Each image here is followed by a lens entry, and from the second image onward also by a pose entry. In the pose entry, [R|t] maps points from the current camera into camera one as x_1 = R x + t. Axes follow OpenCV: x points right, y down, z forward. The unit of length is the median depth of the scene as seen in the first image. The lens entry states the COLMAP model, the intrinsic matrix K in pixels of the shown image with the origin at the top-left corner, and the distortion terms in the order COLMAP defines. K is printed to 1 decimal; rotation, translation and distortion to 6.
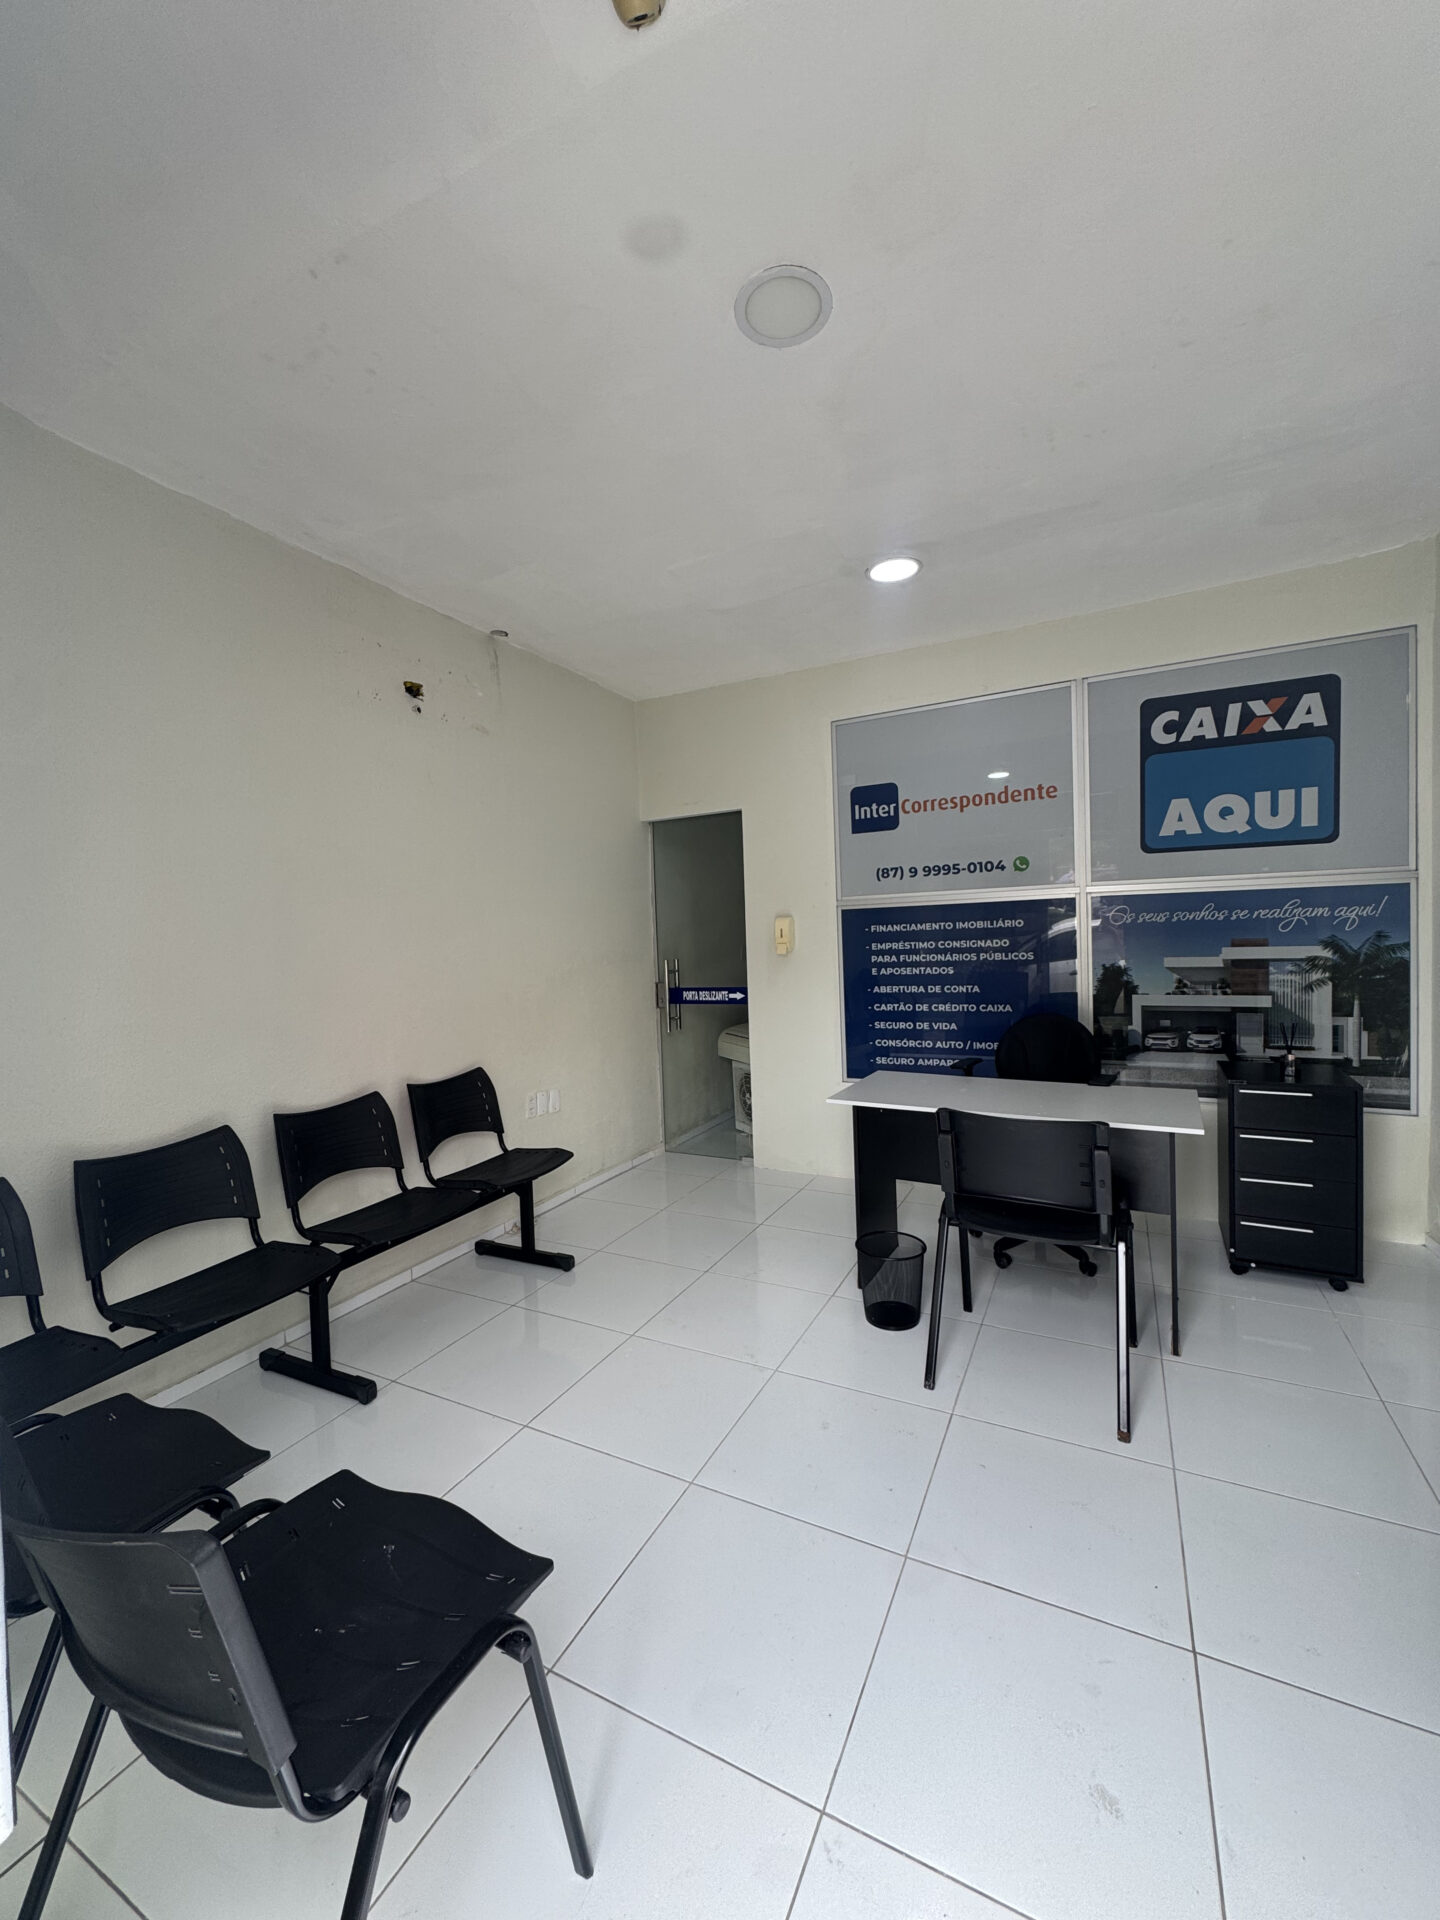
lens RADIAL K [[769.0, 0, 719.8], [0, 769.0, 960.7], [0, 0, 1]] dist [-0.002643, -0.000519]
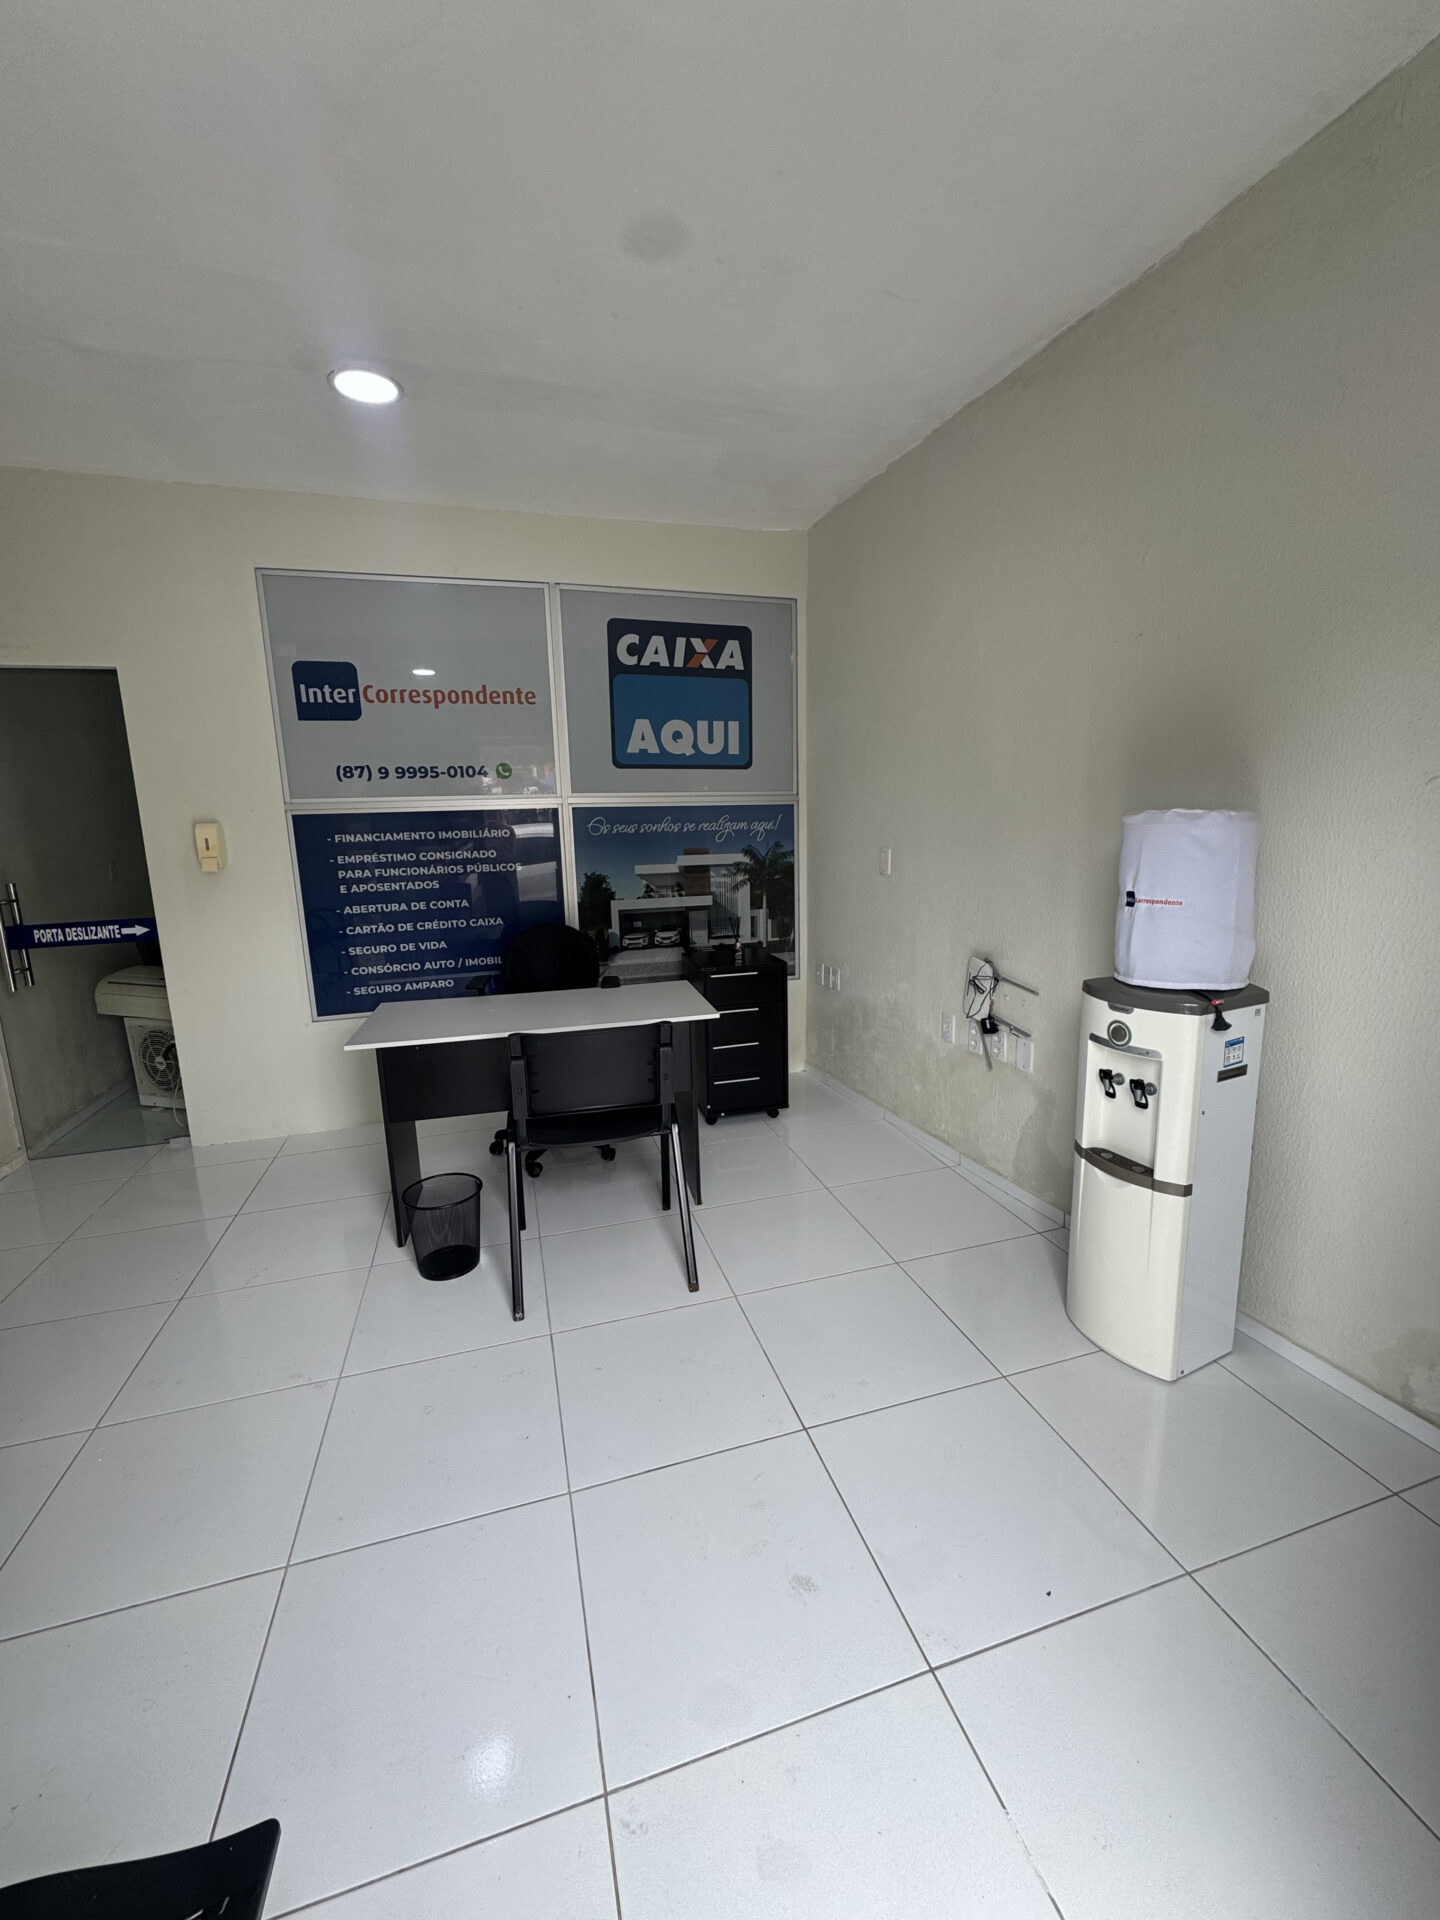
lens RADIAL K [[769.0, 0, 722.7], [0, 769.0, 960.6], [0, 0, 1]] dist [-0.002643, -0.000519]
pose [[0.720407, -0.106820, 0.685277, -0.105067], [0.026426, 0.991578, 0.126784, -0.005292], [-0.693048, -0.073227, 0.717162, 0.107367]]
